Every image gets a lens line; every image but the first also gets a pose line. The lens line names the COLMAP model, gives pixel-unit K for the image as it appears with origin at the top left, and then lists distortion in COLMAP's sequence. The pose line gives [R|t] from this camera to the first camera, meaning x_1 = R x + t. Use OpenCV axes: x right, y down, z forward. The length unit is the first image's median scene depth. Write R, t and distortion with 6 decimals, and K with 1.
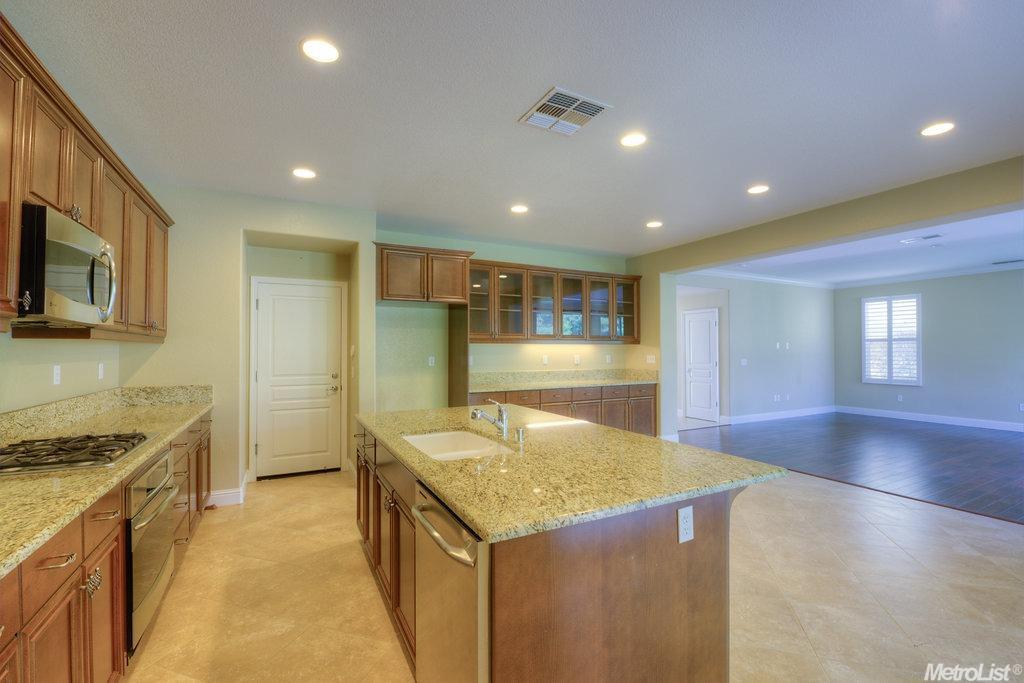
lens RADIAL K [[444.0, 0, 512.0], [0, 444.0, 341.5], [0, 0, 1]] dist [-0.000199, -0.000176]
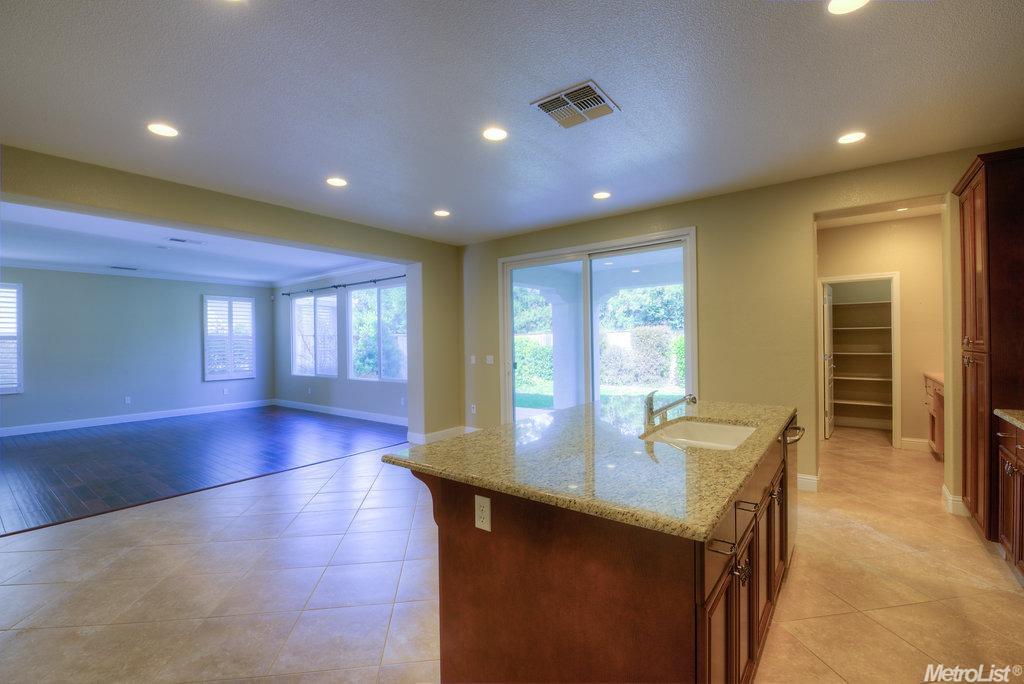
lens RADIAL K [[444.0, 0, 512.0], [0, 444.0, 342.0], [0, 0, 1]] dist [-0.000199, -0.000176]
pose [[-0.421977, 0.007563, 0.906575, -0.595842], [-0.002720, 0.999950, -0.009608, 0.021093], [-0.906602, -0.006520, -0.421935, 1.254560]]
